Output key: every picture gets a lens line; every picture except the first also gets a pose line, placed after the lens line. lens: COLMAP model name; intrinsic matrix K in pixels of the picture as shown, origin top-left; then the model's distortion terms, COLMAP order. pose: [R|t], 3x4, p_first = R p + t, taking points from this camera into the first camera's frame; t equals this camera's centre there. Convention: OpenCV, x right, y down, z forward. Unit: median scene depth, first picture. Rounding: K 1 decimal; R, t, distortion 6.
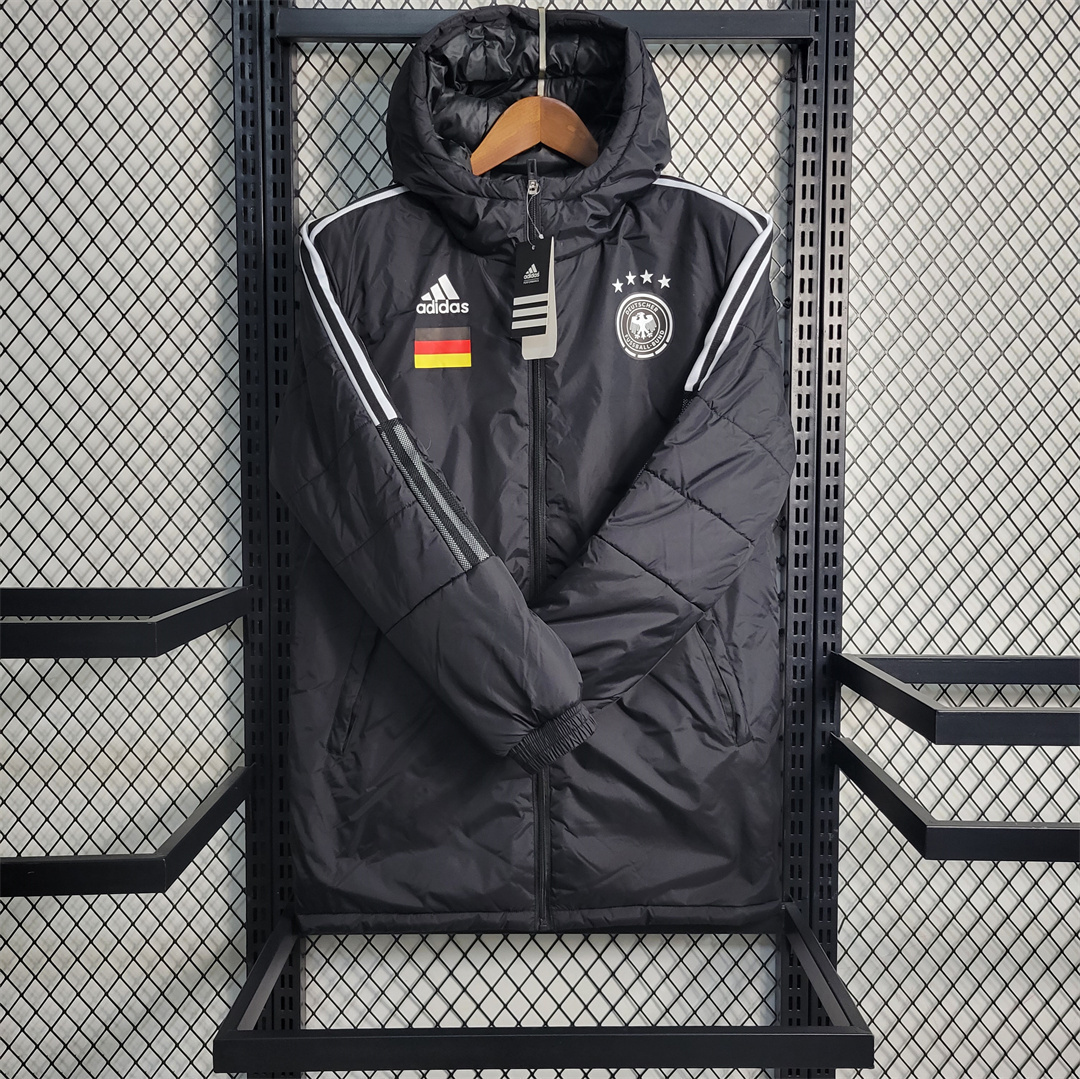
lens RADIAL K [[1115.1, 0, 540.0], [0, 1115.1, 539.5], [0, 0, 1]] dist [0.015095, -0.008598]
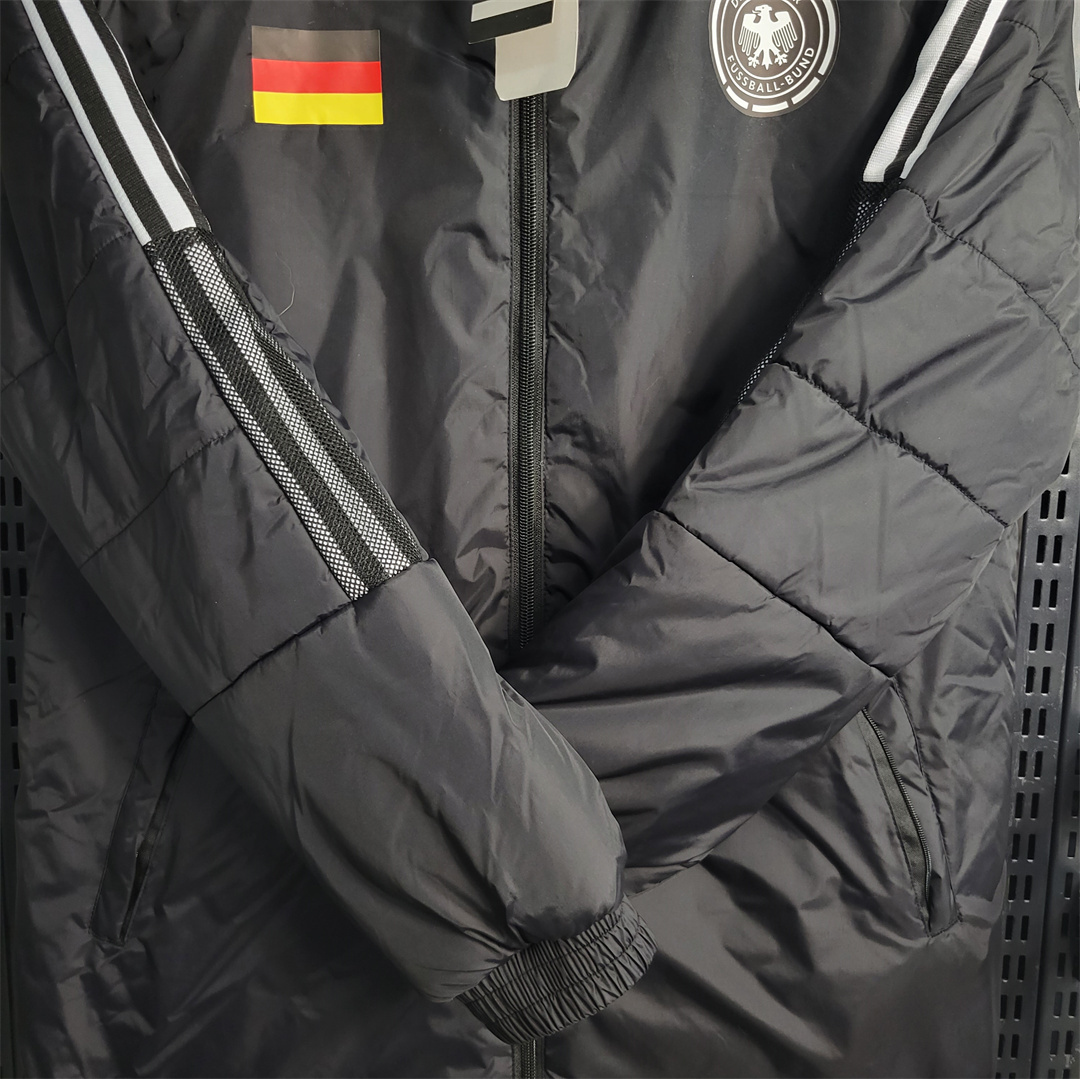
lens RADIAL K [[1115.1, 0, 540.0], [0, 1115.1, 539.5], [0, 0, 1]] dist [0.015095, -0.008598]
pose [[0.999875, 0.012076, 0.010230, -0.001109], [-0.012954, 0.995804, 0.090586, -0.028332], [-0.009094, -0.090708, 0.995836, 0.505104]]
